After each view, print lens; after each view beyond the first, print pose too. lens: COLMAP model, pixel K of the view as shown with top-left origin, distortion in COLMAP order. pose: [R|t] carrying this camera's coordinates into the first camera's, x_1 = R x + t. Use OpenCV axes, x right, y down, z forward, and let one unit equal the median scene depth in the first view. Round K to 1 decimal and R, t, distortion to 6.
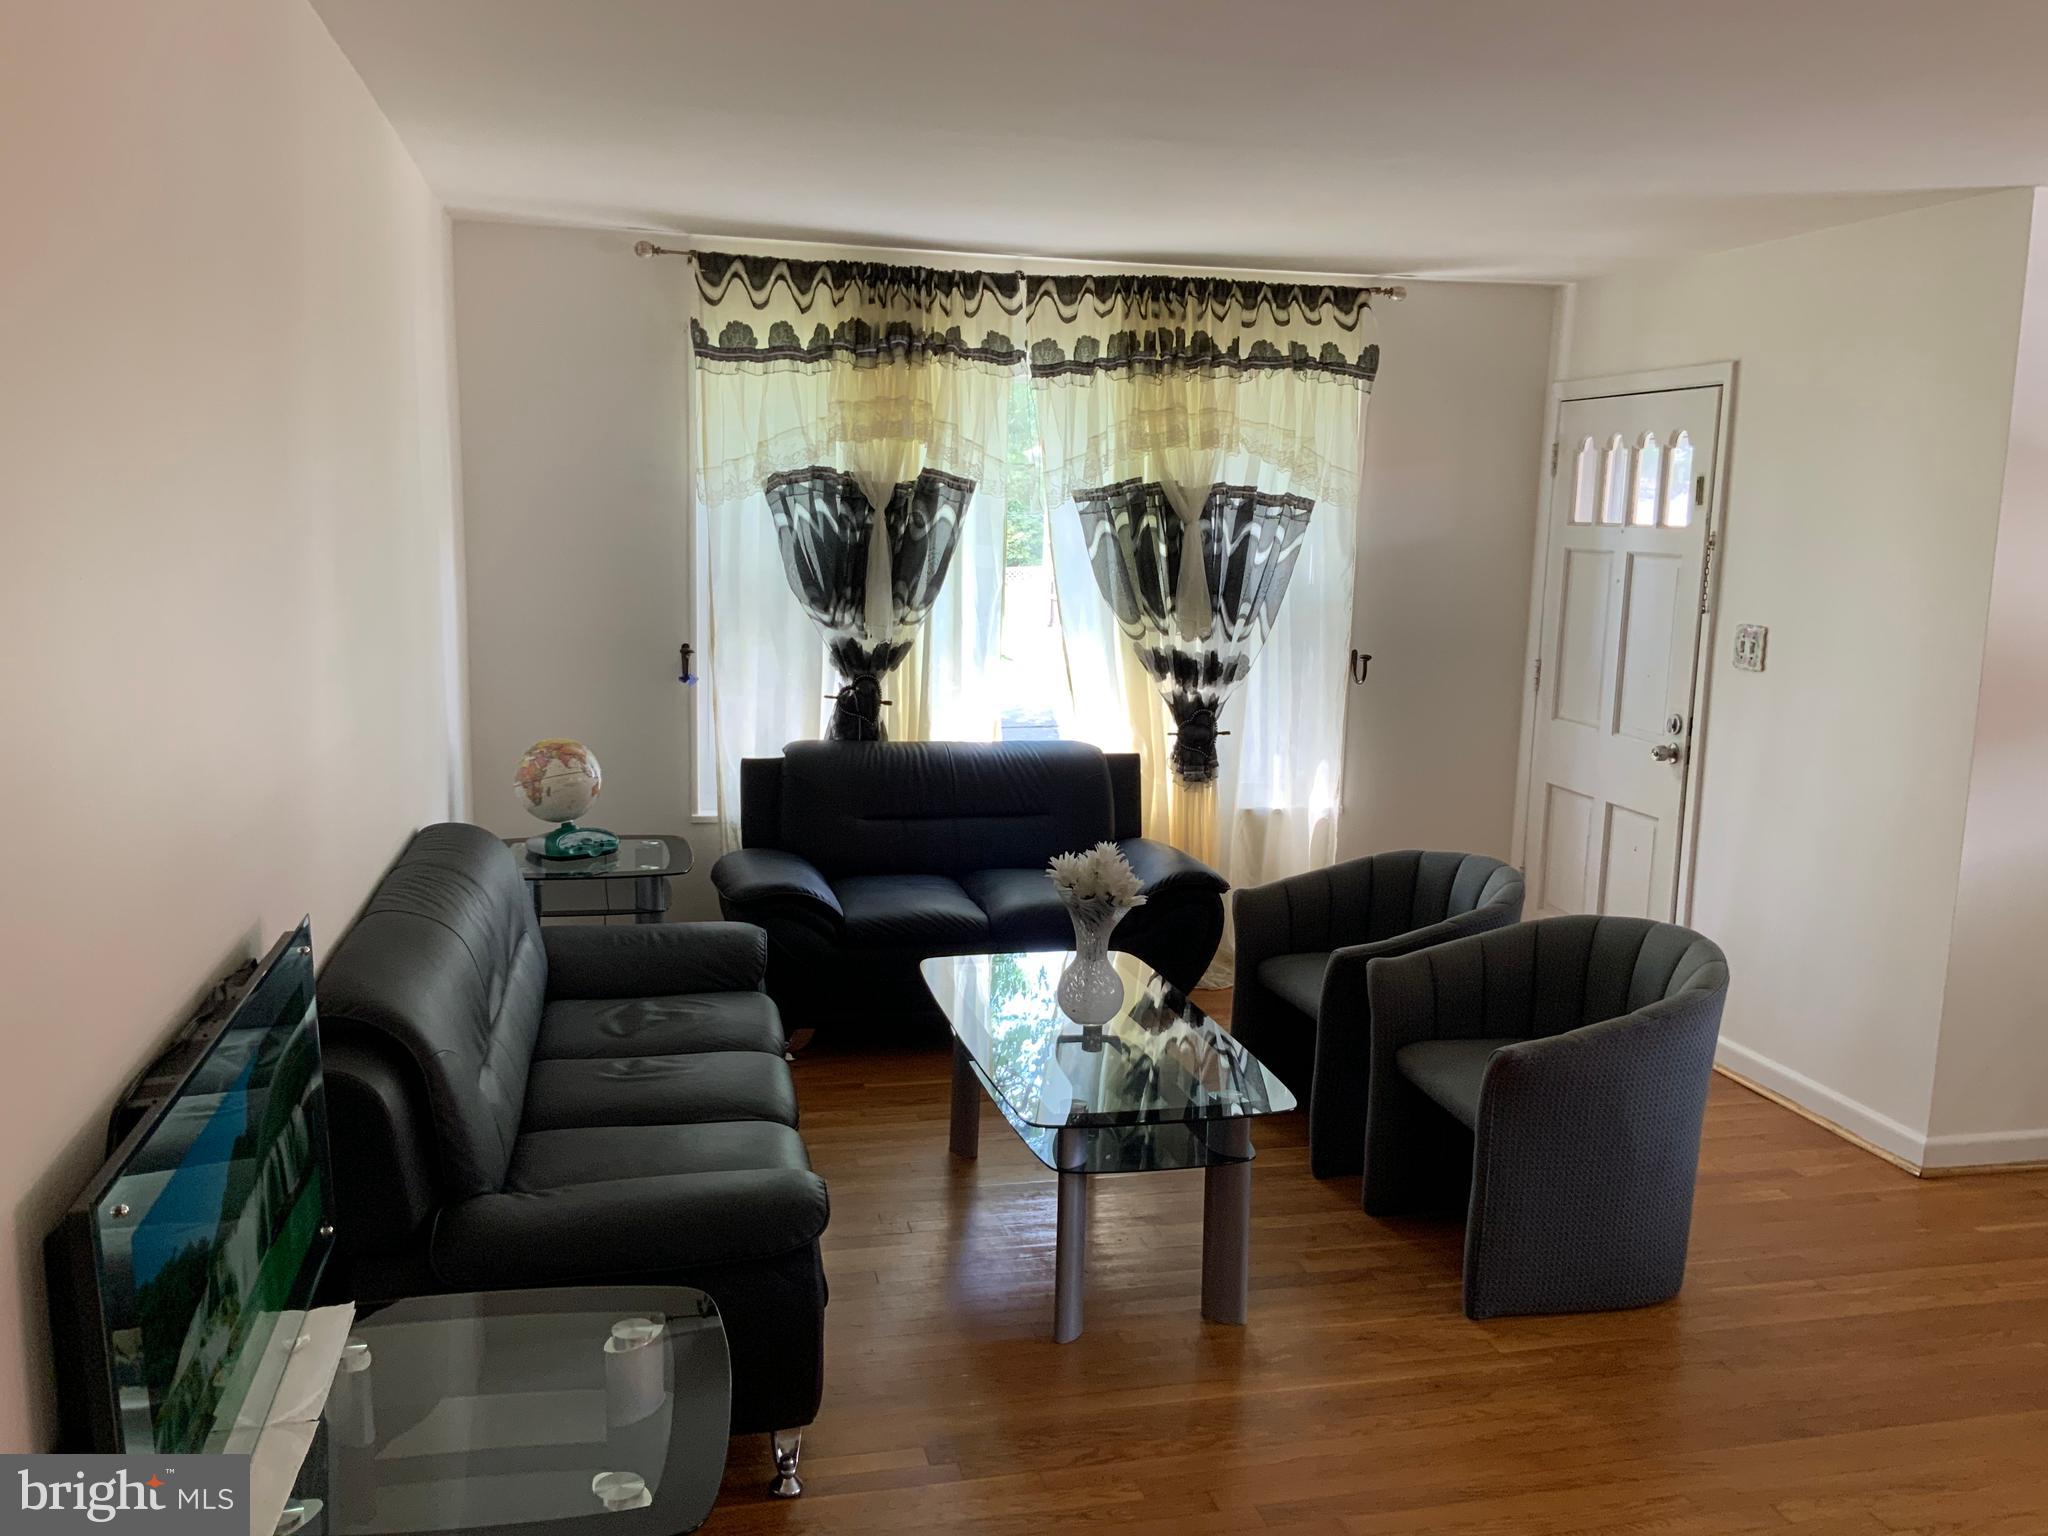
lens RADIAL K [[1676.6, 0, 1021.0], [0, 1676.6, 773.8], [0, 0, 1]] dist [0.111918, -0.227679]
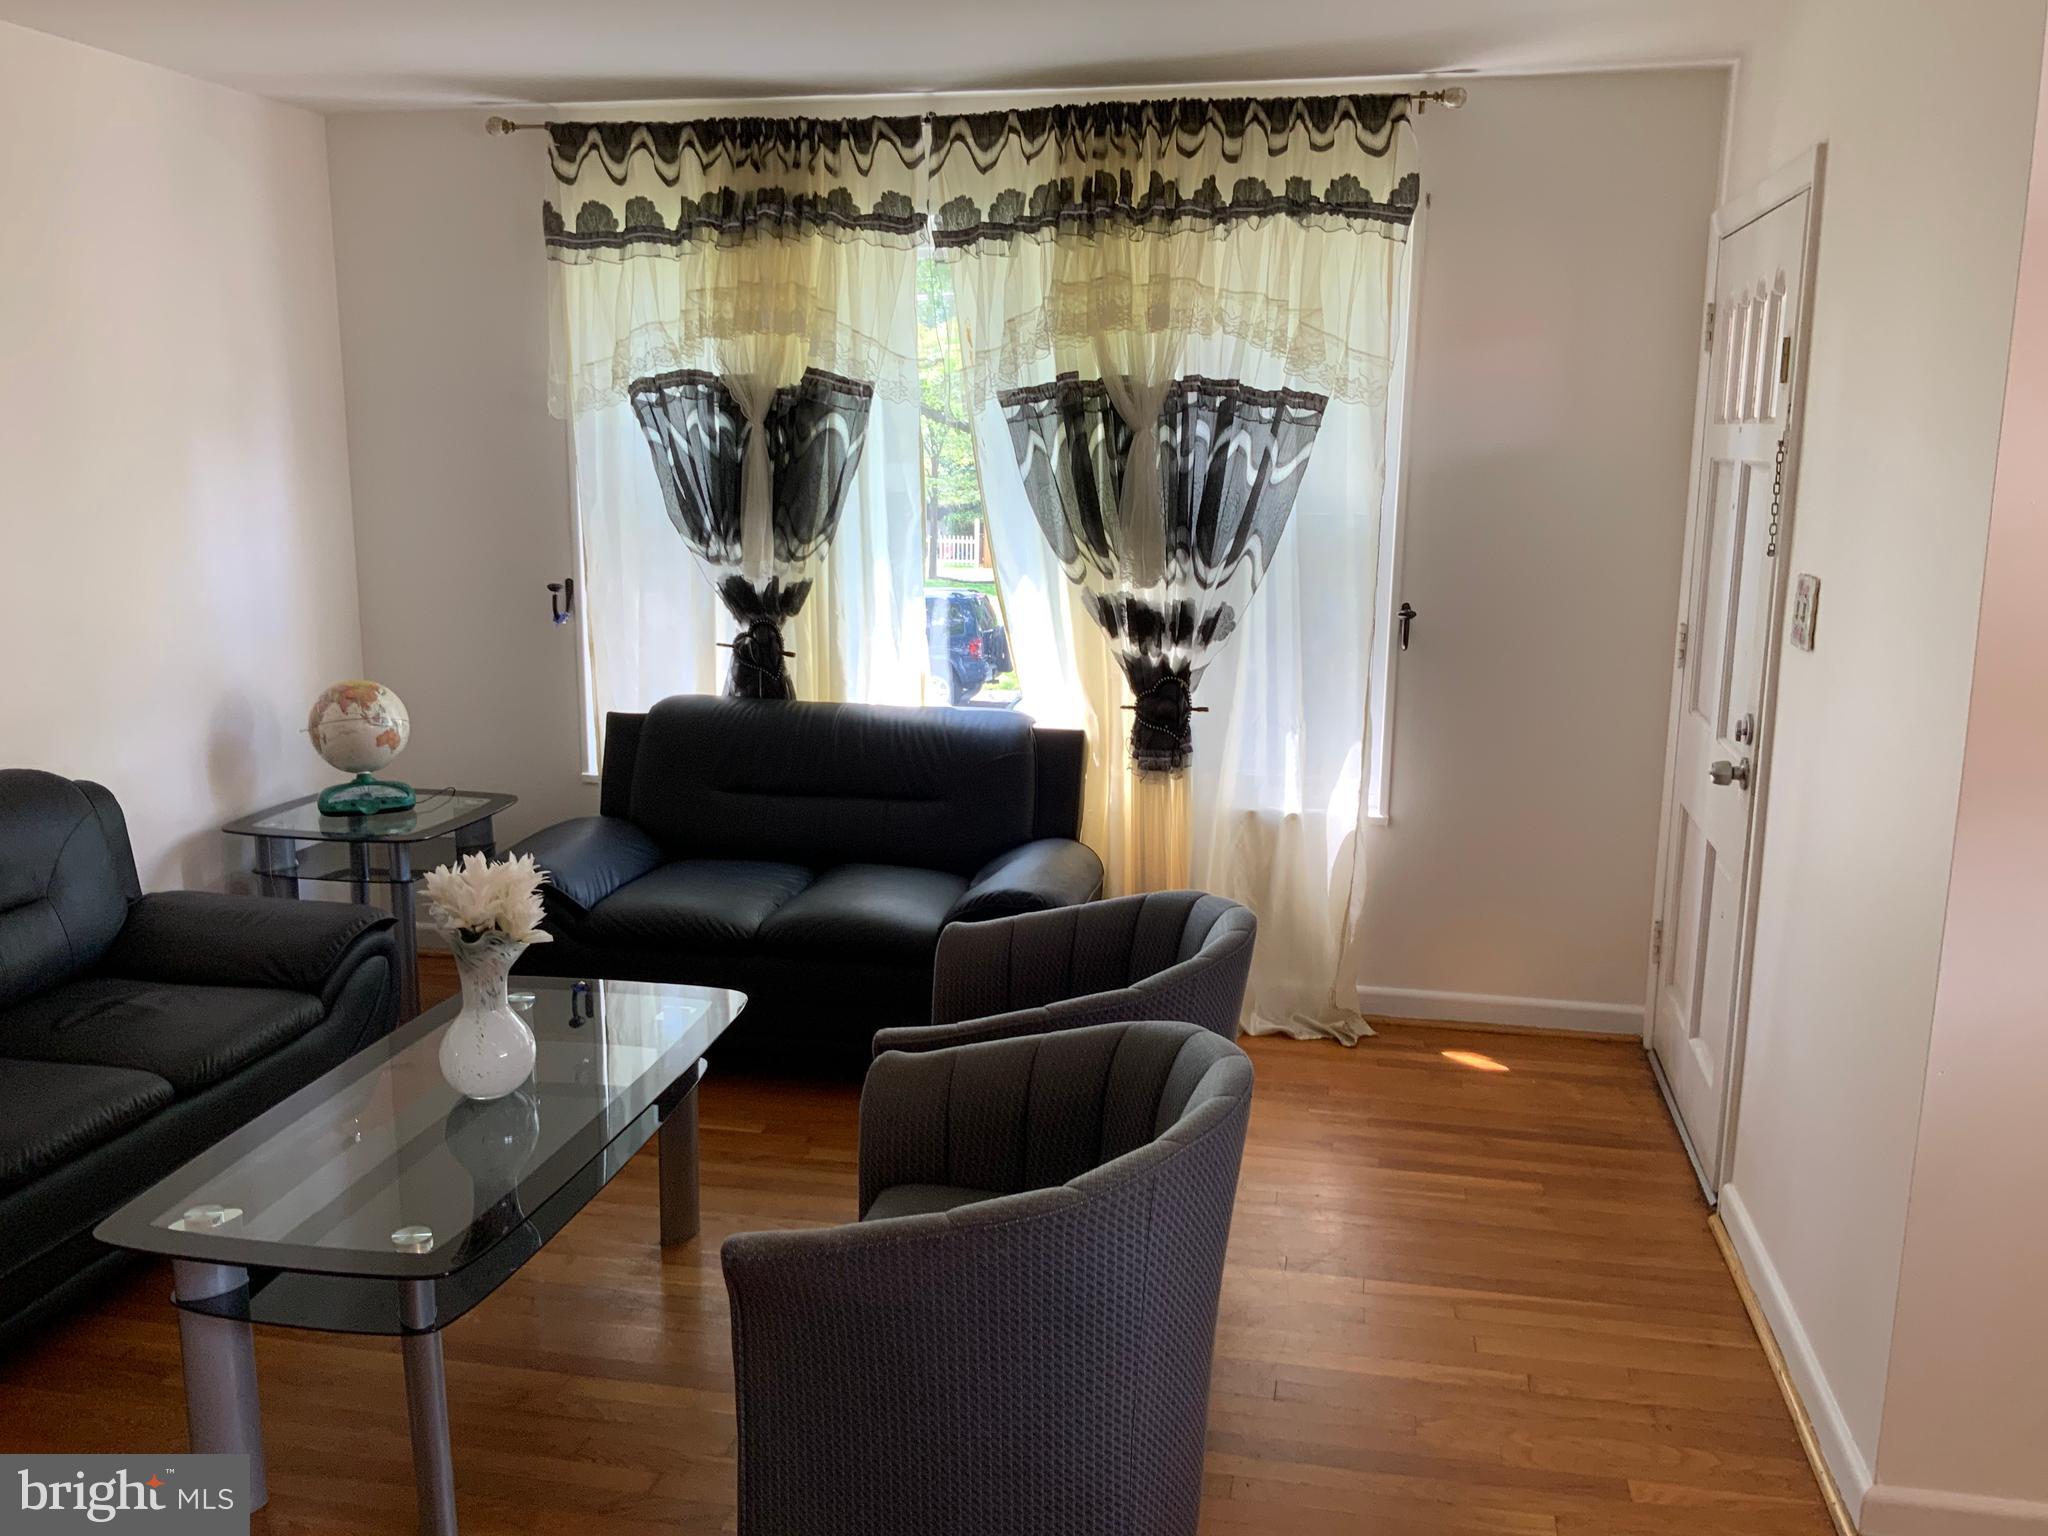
lens RADIAL K [[1676.6, 0, 1021.0], [0, 1676.6, 773.8], [0, 0, 1]] dist [0.111918, -0.227679]
pose [[0.909609, 0.063438, -0.410593, 0.394733], [-0.049976, 0.997805, 0.043451, -0.026311], [0.412448, -0.019003, 0.910783, 0.298375]]
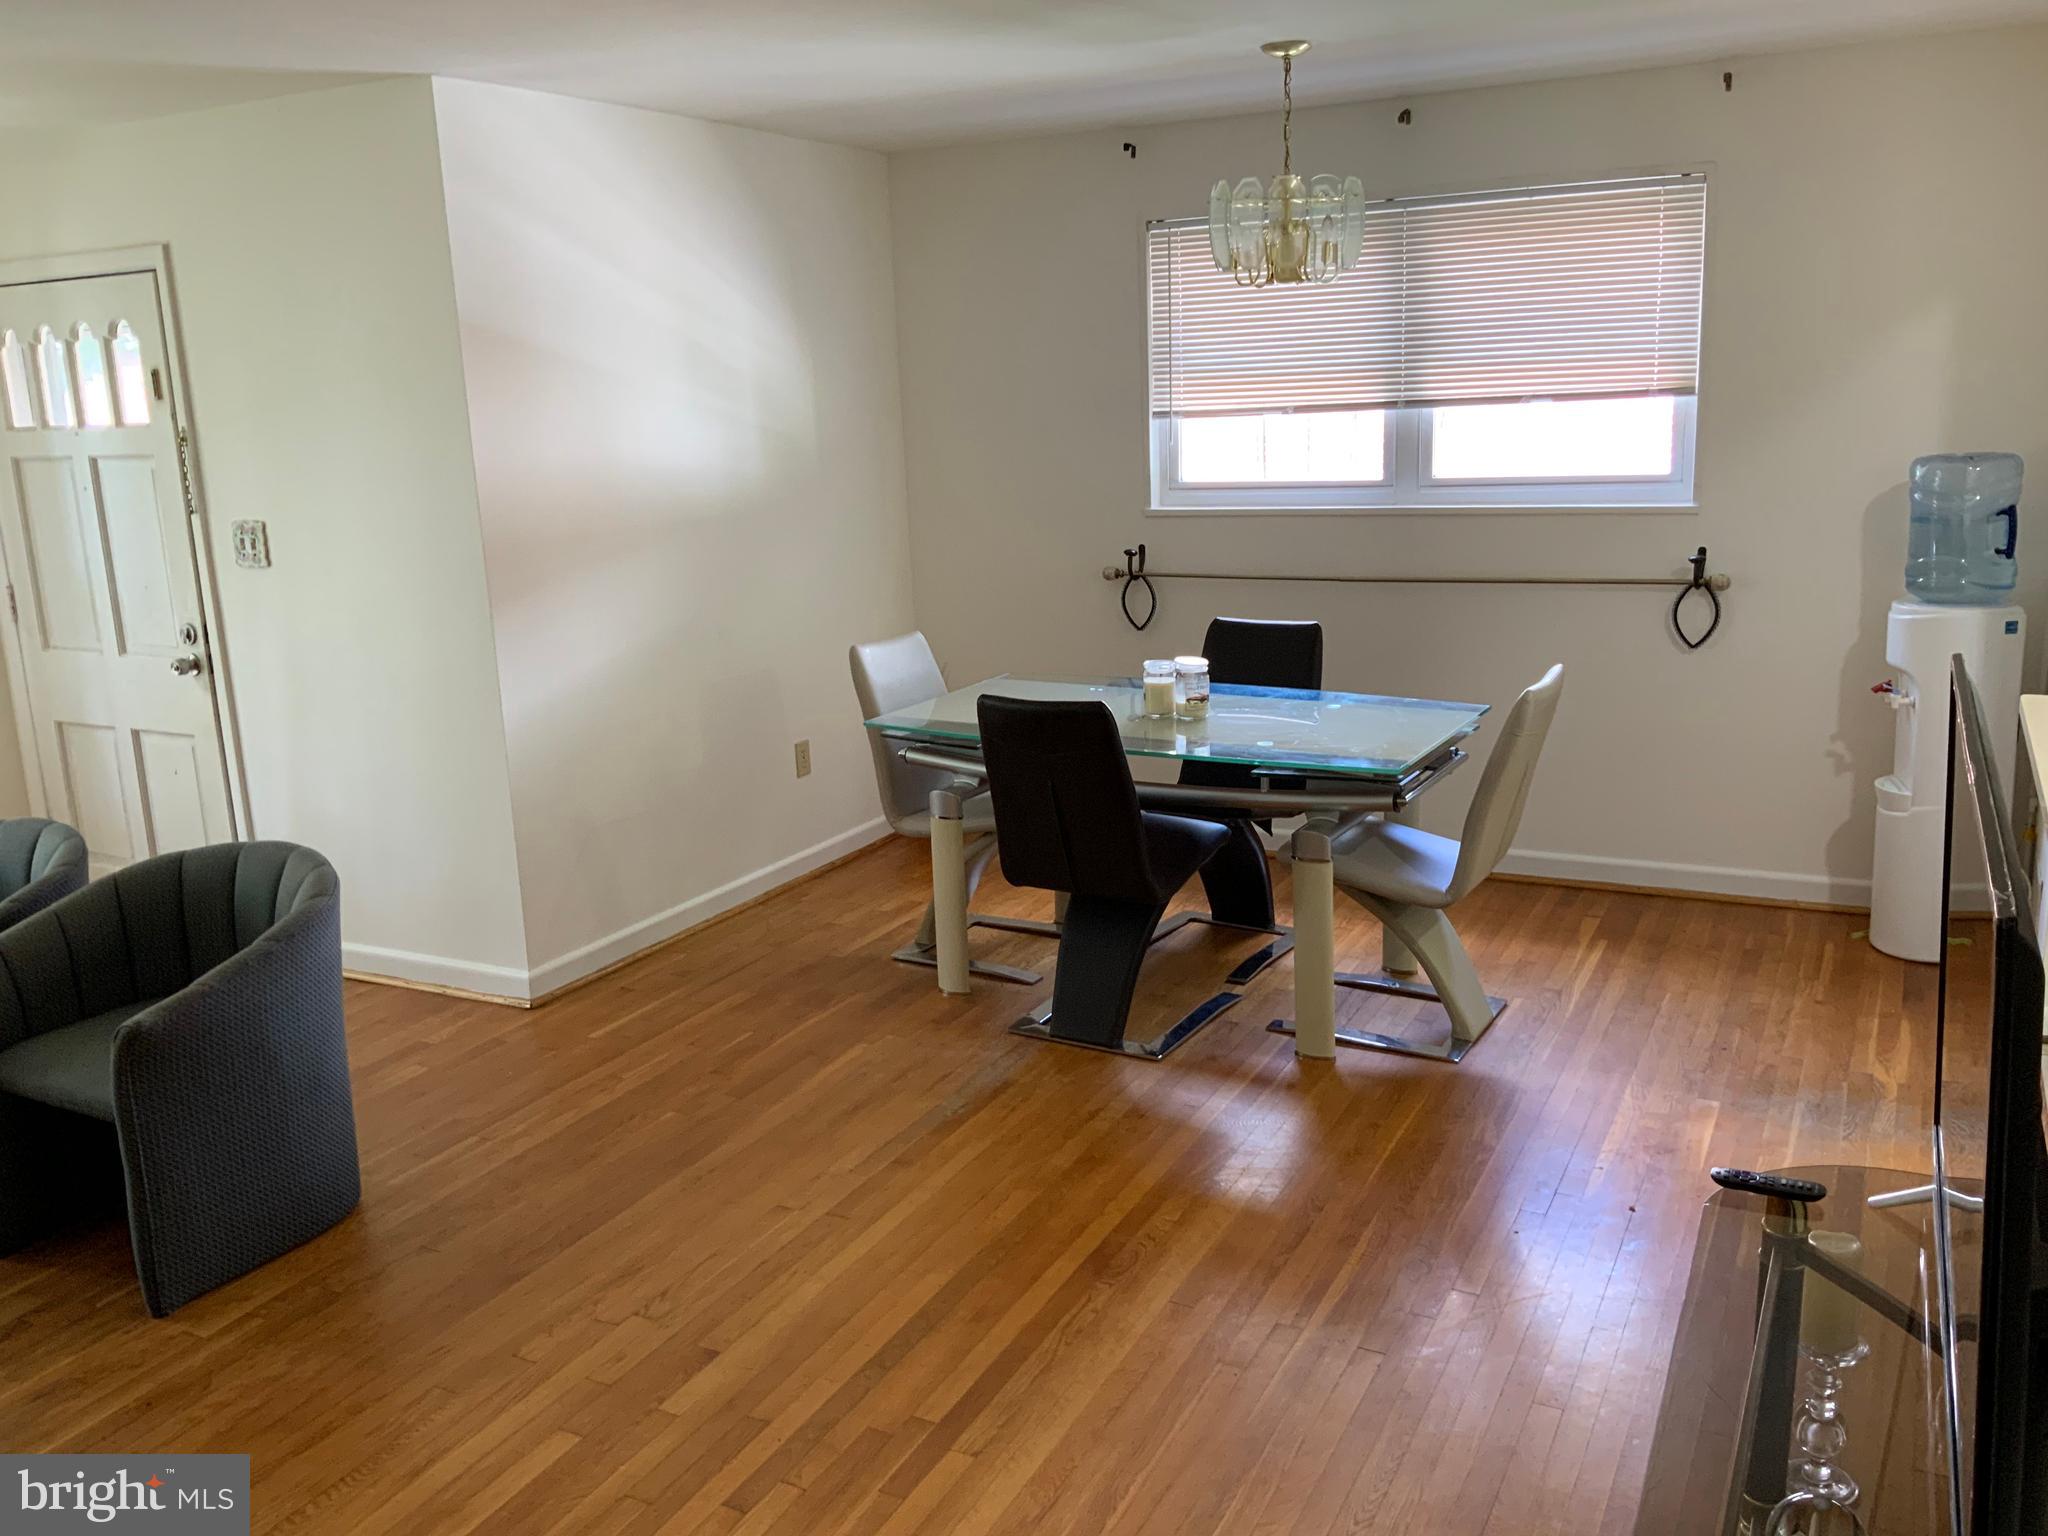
lens RADIAL K [[1676.6, 0, 1021.0], [0, 1676.6, 773.8], [0, 0, 1]] dist [0.111918, -0.227679]
pose [[0.643625, -0.220376, 0.732927, -0.025740], [0.171816, 0.974809, 0.142223, -0.008237], [-0.745806, 0.034390, 0.665275, 0.028599]]
